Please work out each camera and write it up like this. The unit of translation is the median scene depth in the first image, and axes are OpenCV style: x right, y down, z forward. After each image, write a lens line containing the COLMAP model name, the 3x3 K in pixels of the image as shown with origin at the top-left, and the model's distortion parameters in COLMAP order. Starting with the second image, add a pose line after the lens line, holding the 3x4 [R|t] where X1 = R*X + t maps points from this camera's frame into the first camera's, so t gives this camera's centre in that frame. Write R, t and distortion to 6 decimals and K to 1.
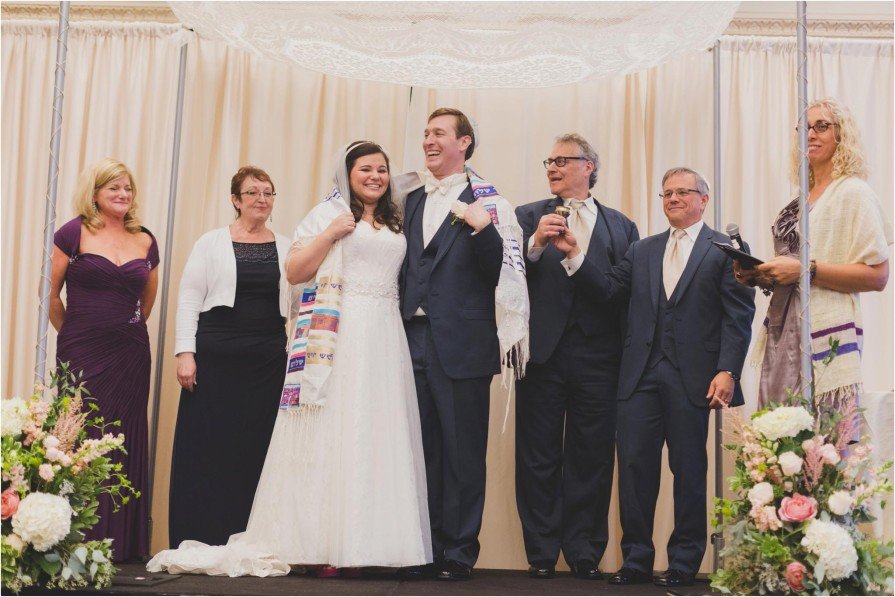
lens RADIAL K [[1282.8, 0, 447.2], [0, 1282.8, 301.1], [0, 0, 1]] dist [0.025717, 0.000000]
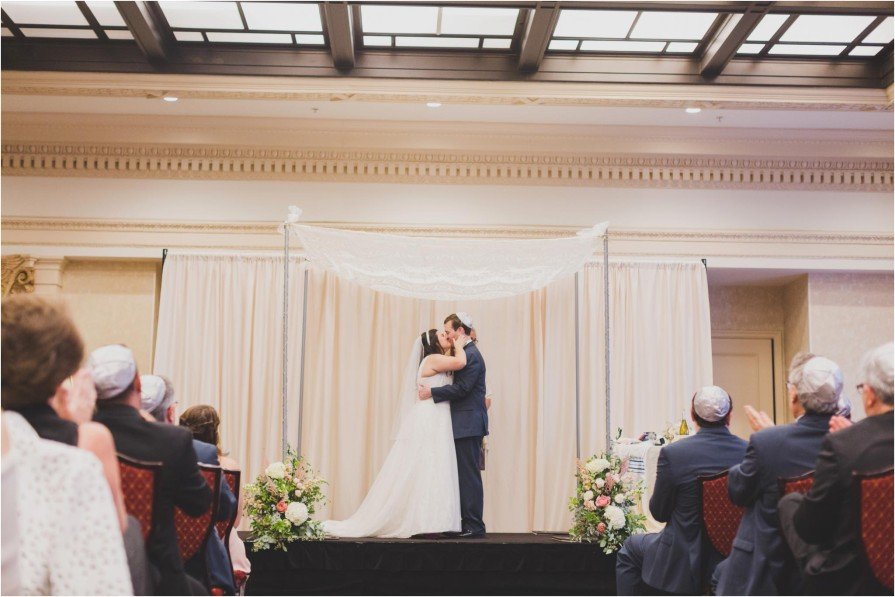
lens RADIAL K [[1282.8, 0, 454.3], [0, 1282.8, 303.8], [0, 0, 1]] dist [0.025717, 0.000000]
pose [[0.996859, -0.010976, 0.078432, -0.199411], [0.009906, 0.999853, 0.014016, -0.253778], [-0.078574, -0.013195, 0.996821, -1.423591]]
